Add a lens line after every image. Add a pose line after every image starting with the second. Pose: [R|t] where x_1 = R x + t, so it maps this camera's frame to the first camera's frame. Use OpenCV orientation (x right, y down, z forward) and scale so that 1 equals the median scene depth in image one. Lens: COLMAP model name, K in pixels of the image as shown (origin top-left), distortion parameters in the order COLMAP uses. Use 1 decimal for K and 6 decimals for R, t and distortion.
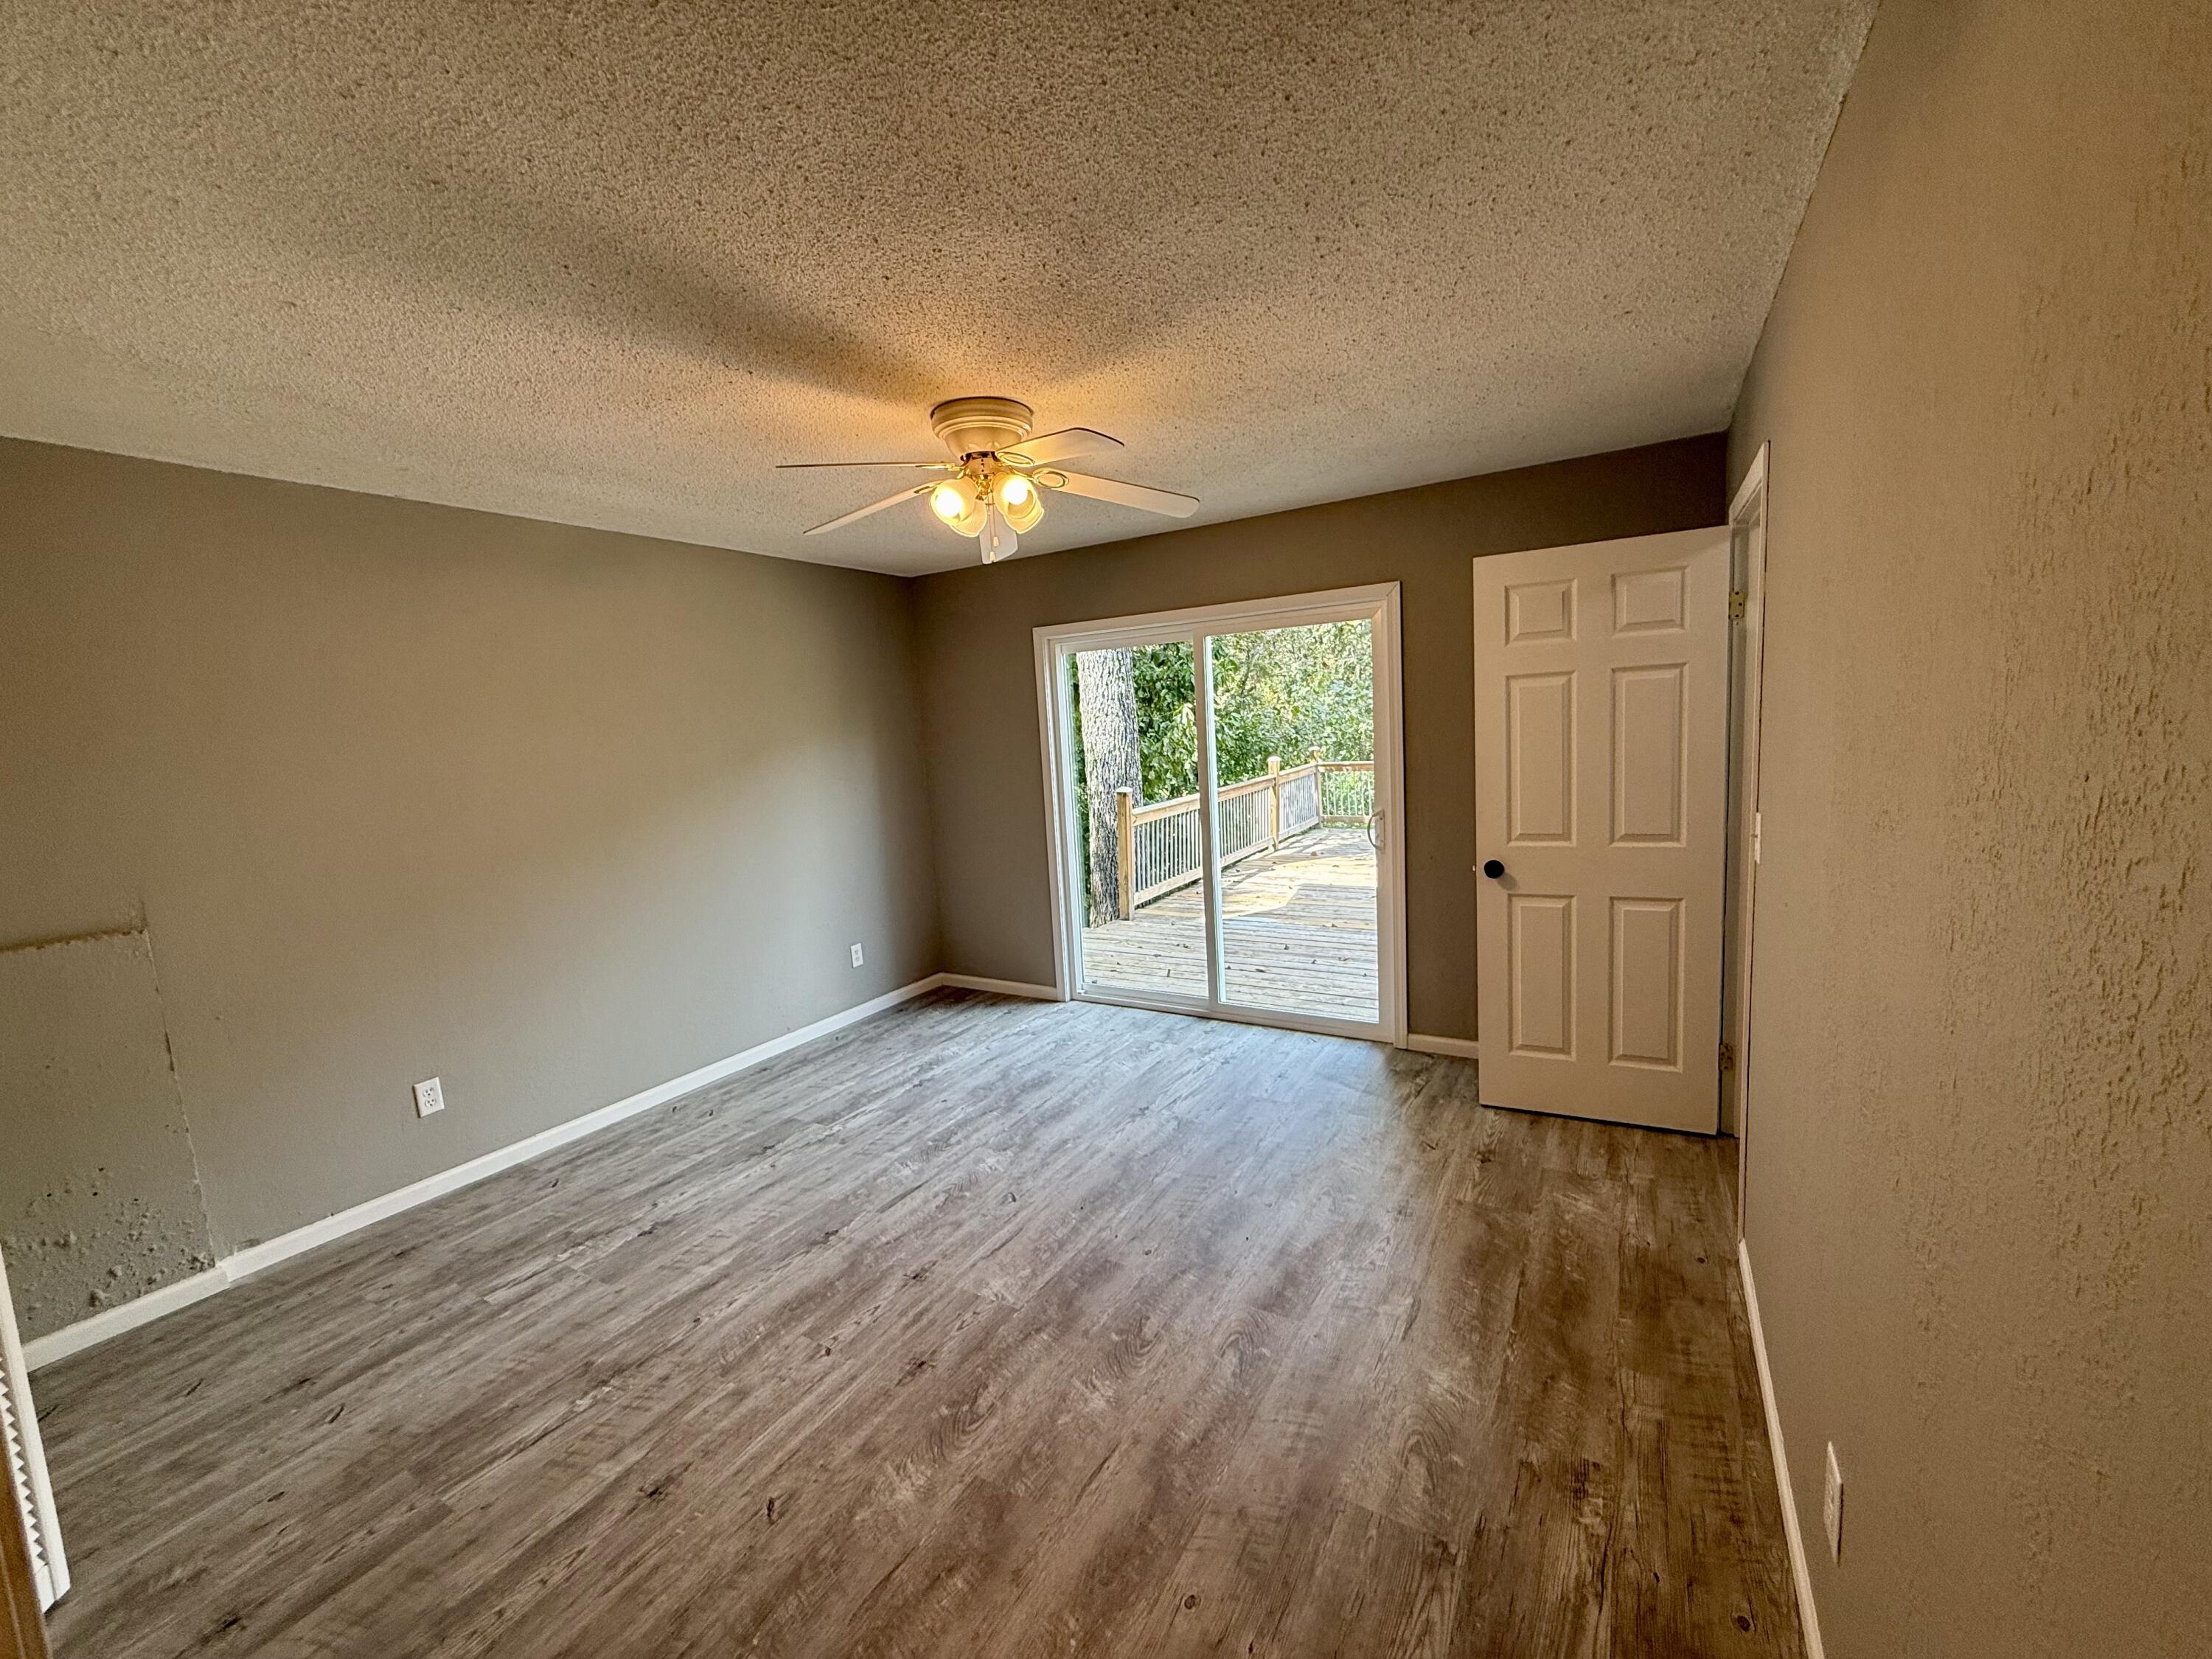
lens RADIAL K [[891.3, 0, 1105.4], [0, 891.3, 825.6], [0, 0, 1]] dist [0.000296, -0.000080]
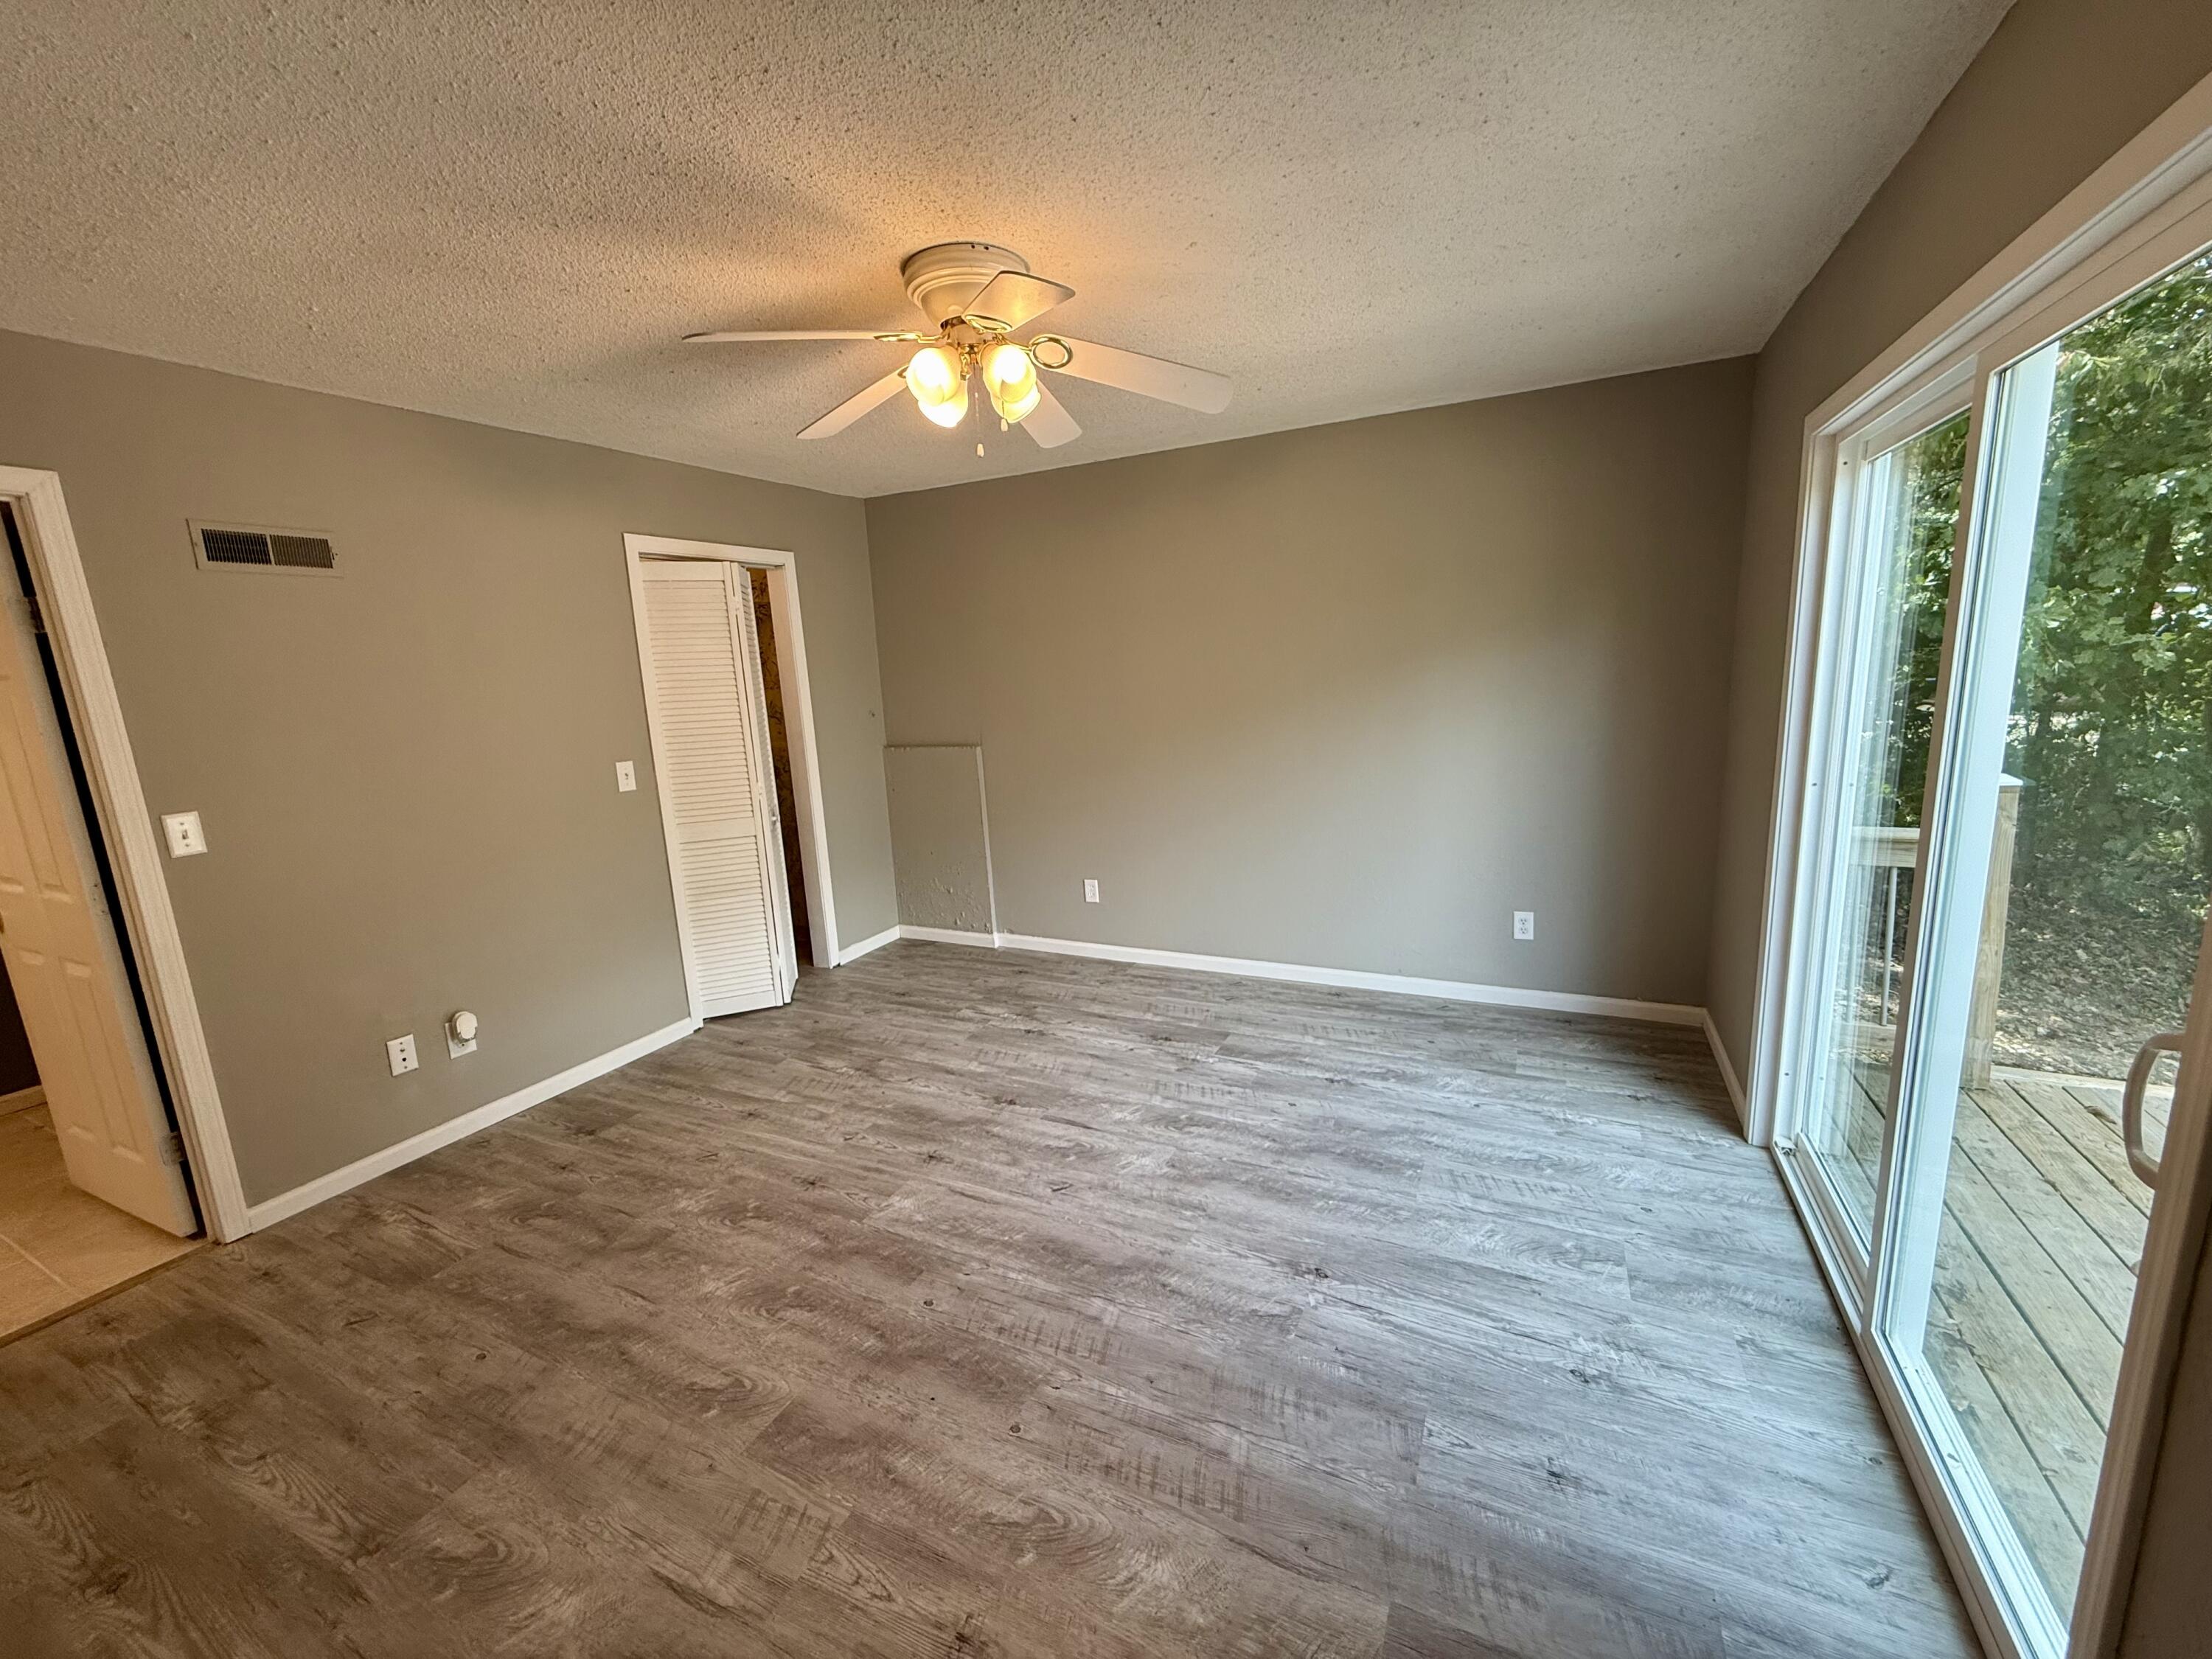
lens RADIAL K [[891.3, 0, 1106.8], [0, 891.3, 830.6], [0, 0, 1]] dist [0.000296, -0.000080]
pose [[0.083442, 0.238168, -0.967633, 0.609634], [-0.069996, 0.970022, 0.232720, -0.128150], [0.994051, 0.048311, 0.097612, 0.841214]]
